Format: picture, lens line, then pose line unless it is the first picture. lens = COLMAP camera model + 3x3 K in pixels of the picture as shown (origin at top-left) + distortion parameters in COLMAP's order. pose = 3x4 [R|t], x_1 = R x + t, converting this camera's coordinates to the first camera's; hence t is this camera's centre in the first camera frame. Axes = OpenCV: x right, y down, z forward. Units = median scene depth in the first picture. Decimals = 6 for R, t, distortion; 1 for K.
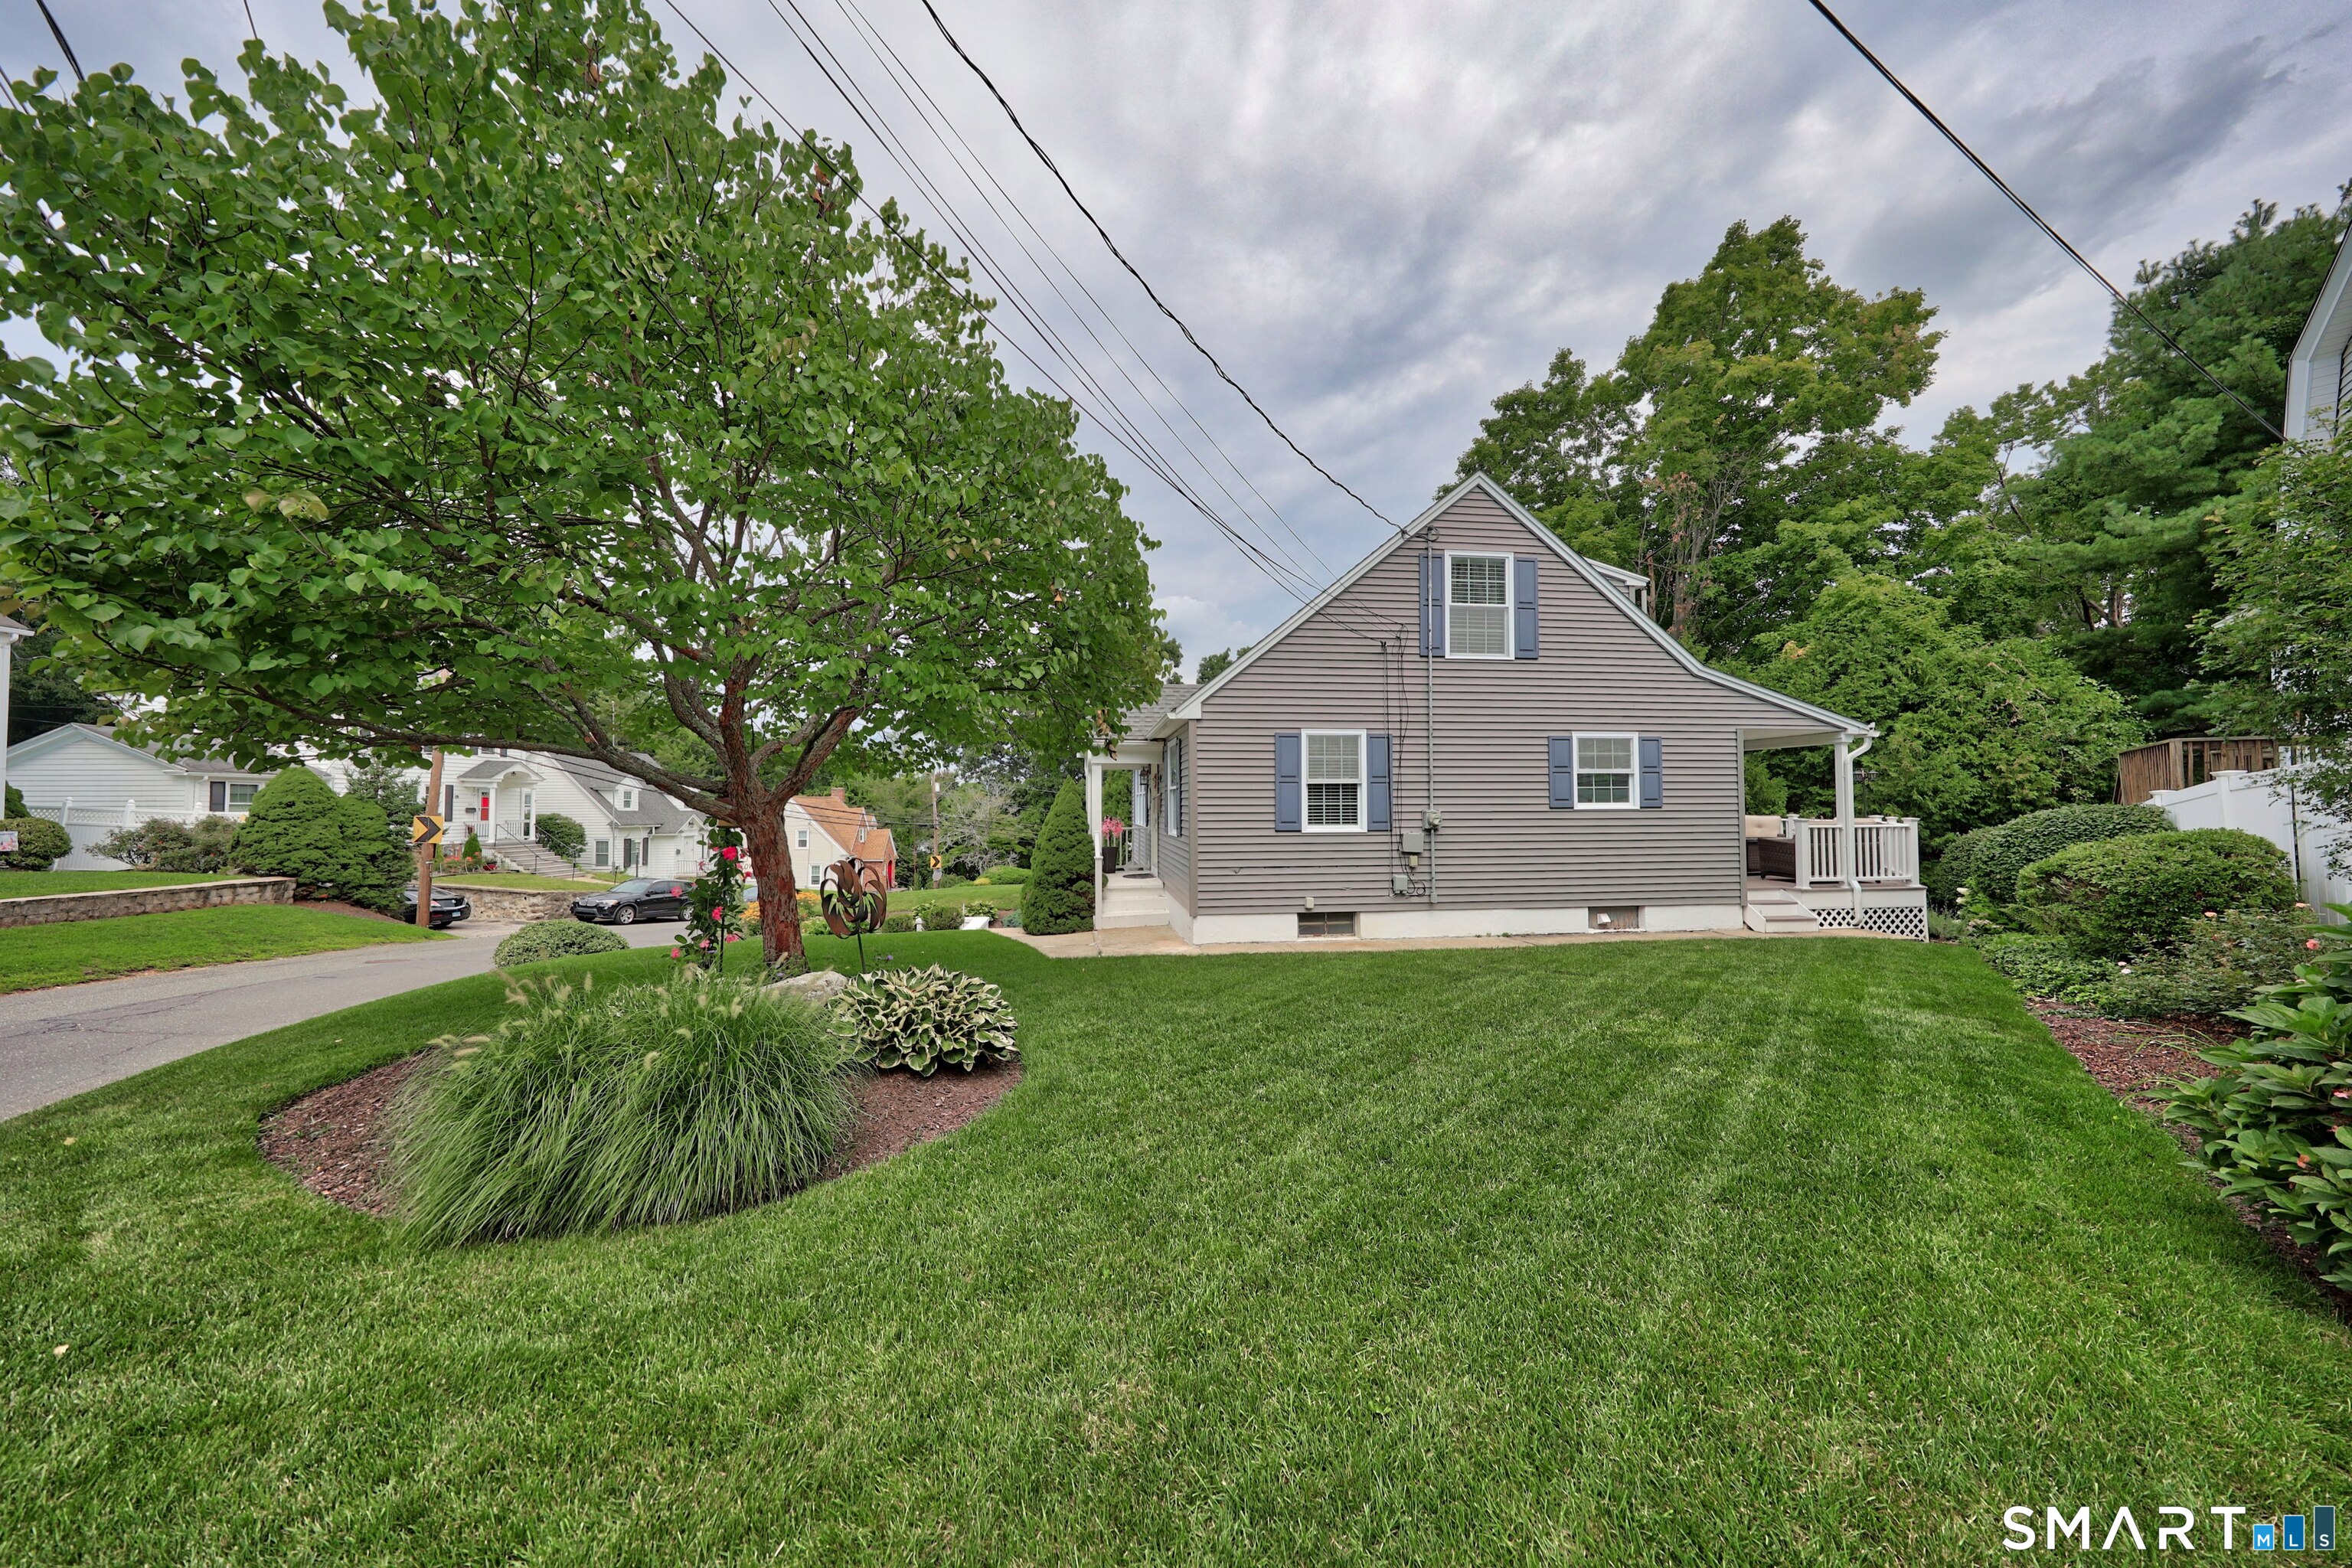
lens RADIAL K [[762.4, 0, 1167.5], [0, 762.4, 777.8], [0, 0, 1]] dist [0.007143, -0.000209]
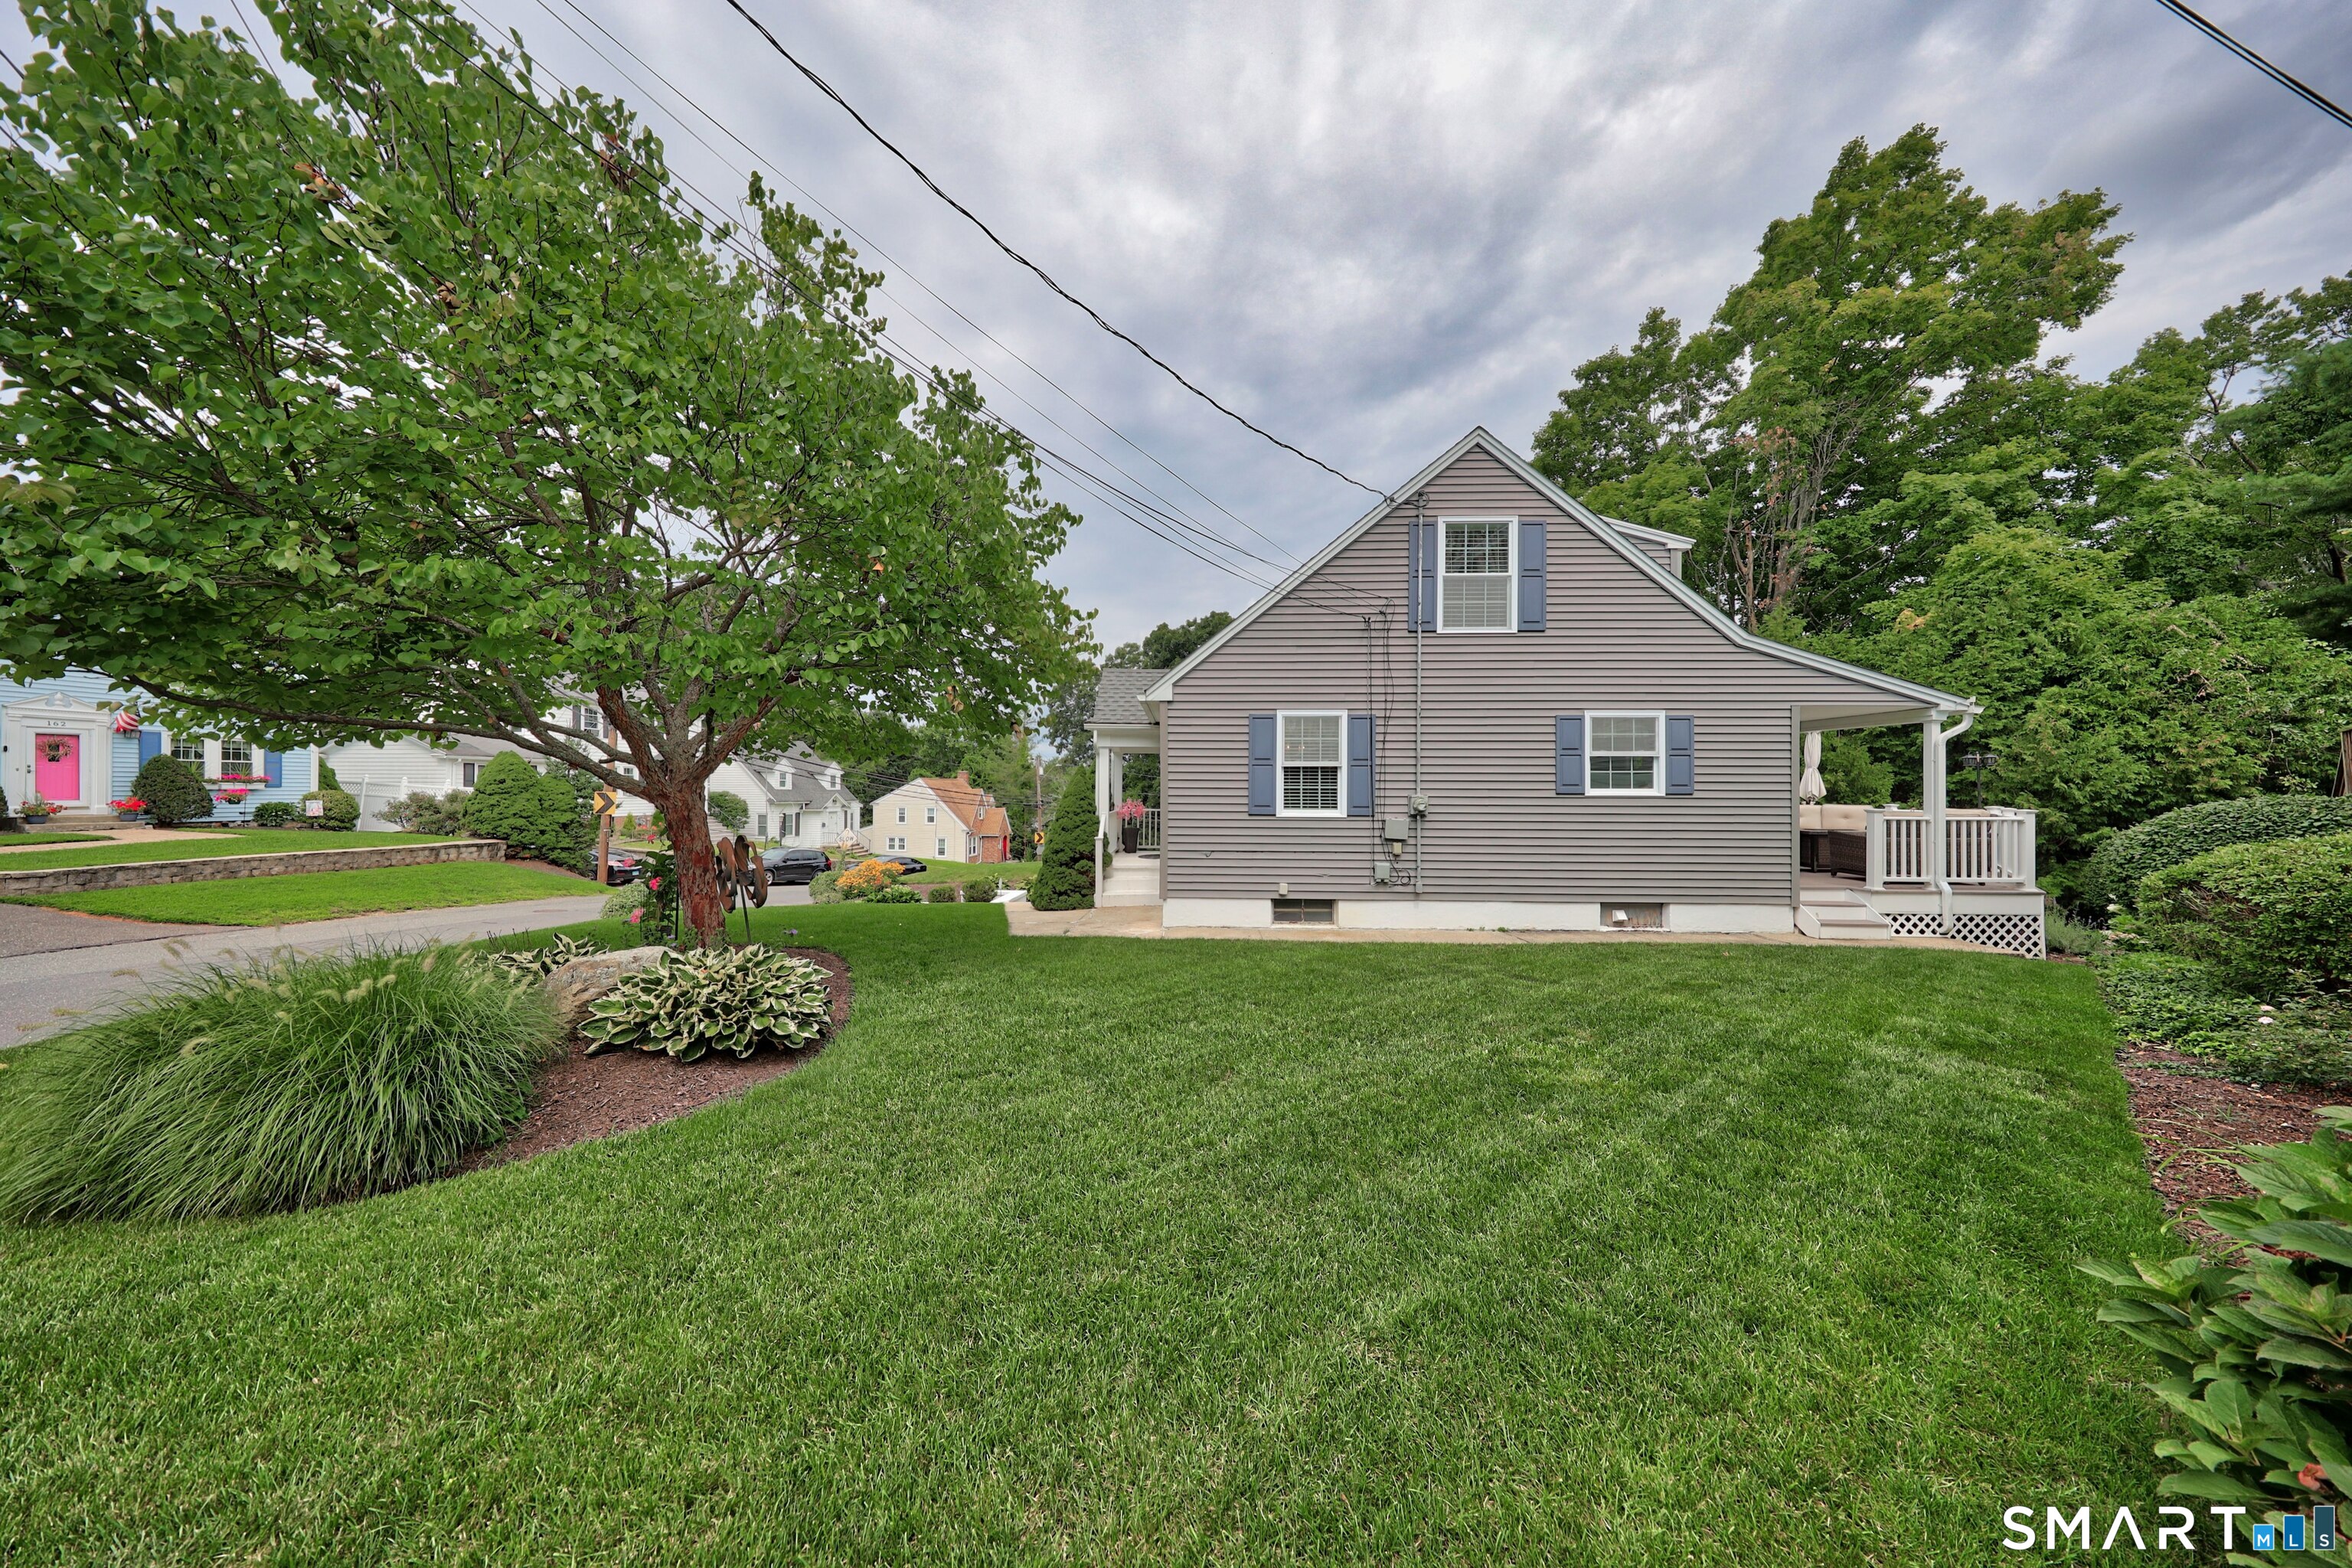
lens RADIAL K [[697.5, 0, 1171.4], [0, 697.5, 779.6], [0, 0, 1]] dist [0.001827, 0.000196]
pose [[0.986433, 0.006045, -0.164056, 0.127584], [-0.002307, 0.999734, 0.022968, 0.003013], [0.164151, -0.022278, 0.986184, 0.068166]]
